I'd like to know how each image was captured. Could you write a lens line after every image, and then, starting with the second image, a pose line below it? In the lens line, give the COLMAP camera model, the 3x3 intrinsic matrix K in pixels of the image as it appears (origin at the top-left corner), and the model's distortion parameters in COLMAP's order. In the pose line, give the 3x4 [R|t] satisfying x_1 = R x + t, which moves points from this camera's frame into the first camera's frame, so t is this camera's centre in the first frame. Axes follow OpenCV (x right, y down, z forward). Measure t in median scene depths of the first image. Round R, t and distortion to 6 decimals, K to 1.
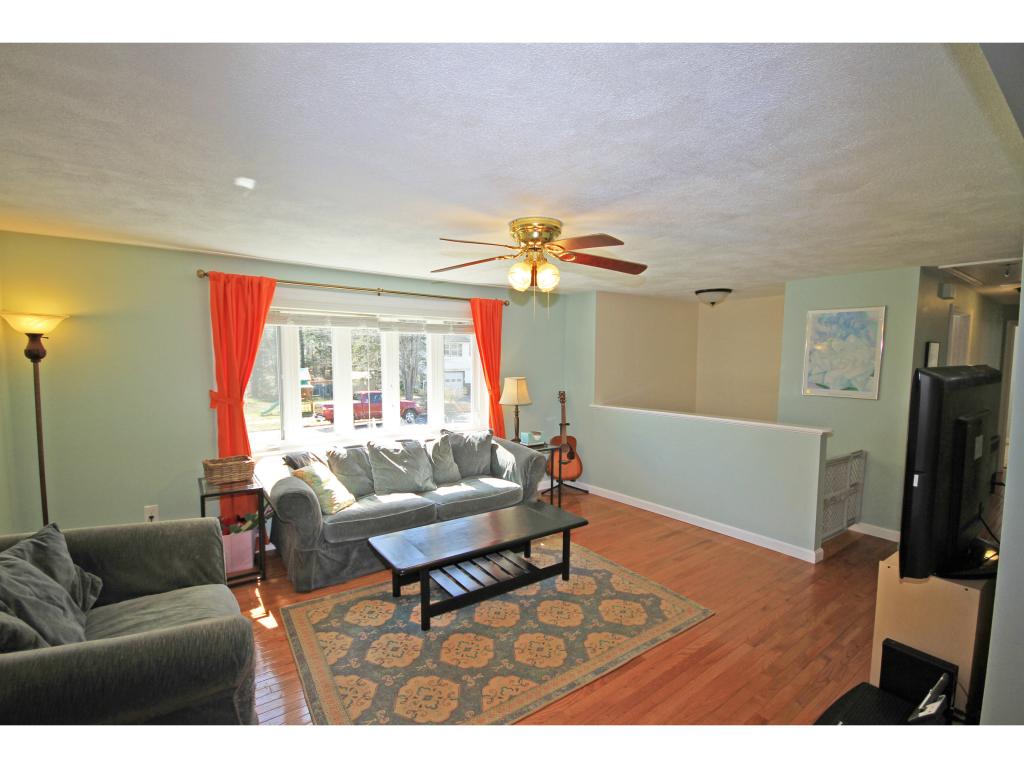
lens RADIAL K [[470.7, 0, 509.8], [0, 470.7, 398.2], [0, 0, 1]] dist [0.000129, -0.000014]
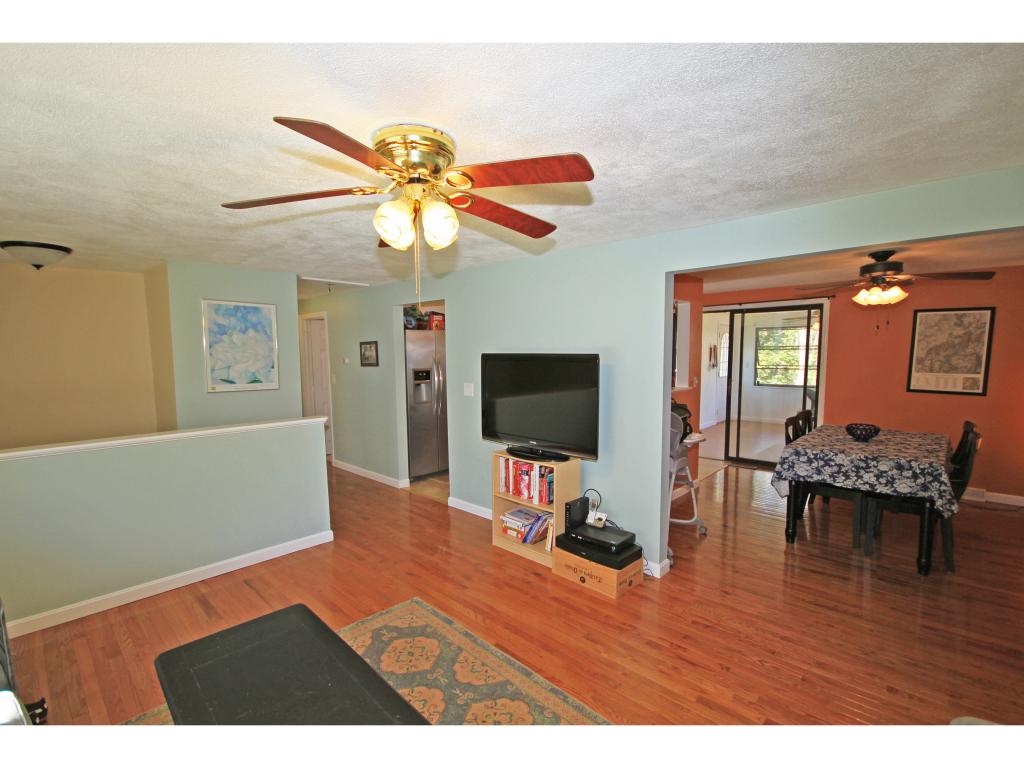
lens RADIAL K [[470.7, 0, 509.8], [0, 470.7, 398.2], [0, 0, 1]] dist [0.000129, -0.000014]
pose [[-0.197981, -0.096314, 0.975463, -0.394699], [0.088619, 0.989327, 0.115669, -0.053660], [-0.976192, 0.109345, -0.187333, 0.652428]]
